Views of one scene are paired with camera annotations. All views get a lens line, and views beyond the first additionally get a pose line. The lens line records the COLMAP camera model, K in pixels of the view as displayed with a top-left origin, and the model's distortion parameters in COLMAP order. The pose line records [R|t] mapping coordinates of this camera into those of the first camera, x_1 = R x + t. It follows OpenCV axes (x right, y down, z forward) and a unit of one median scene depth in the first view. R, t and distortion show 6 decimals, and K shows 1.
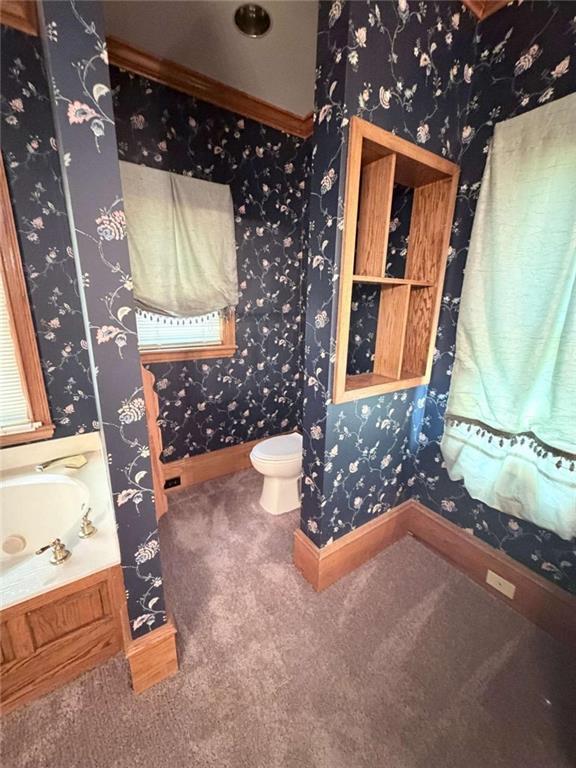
lens RADIAL K [[308.4, 0, 313.3], [0, 308.4, 379.3], [0, 0, 1]] dist [-0.028225, -0.000030]
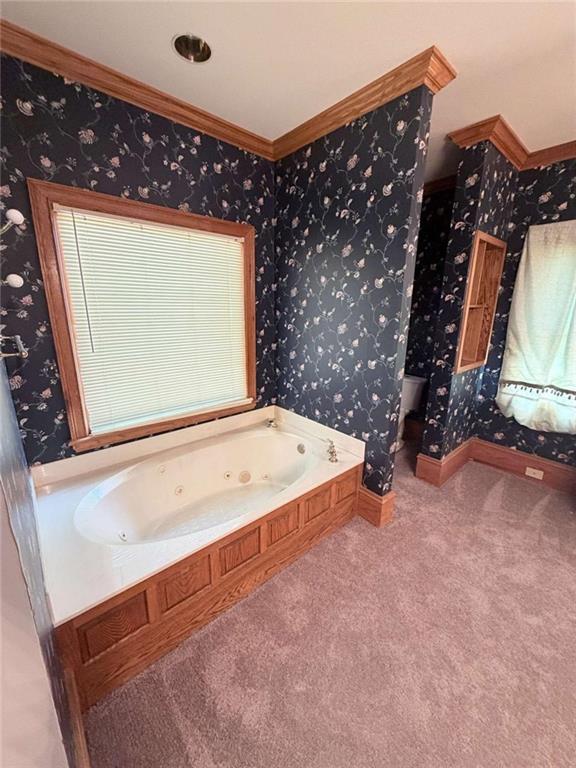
lens RADIAL K [[303.7, 0, 288.0], [0, 303.7, 384.0], [0, 0, 1]] dist [-0.053725, 0.000004]
pose [[0.997232, -0.040800, 0.062157, -0.995724], [0.040799, 0.999167, 0.001279, 0.092159], [-0.062158, 0.001261, 0.998066, -0.682952]]
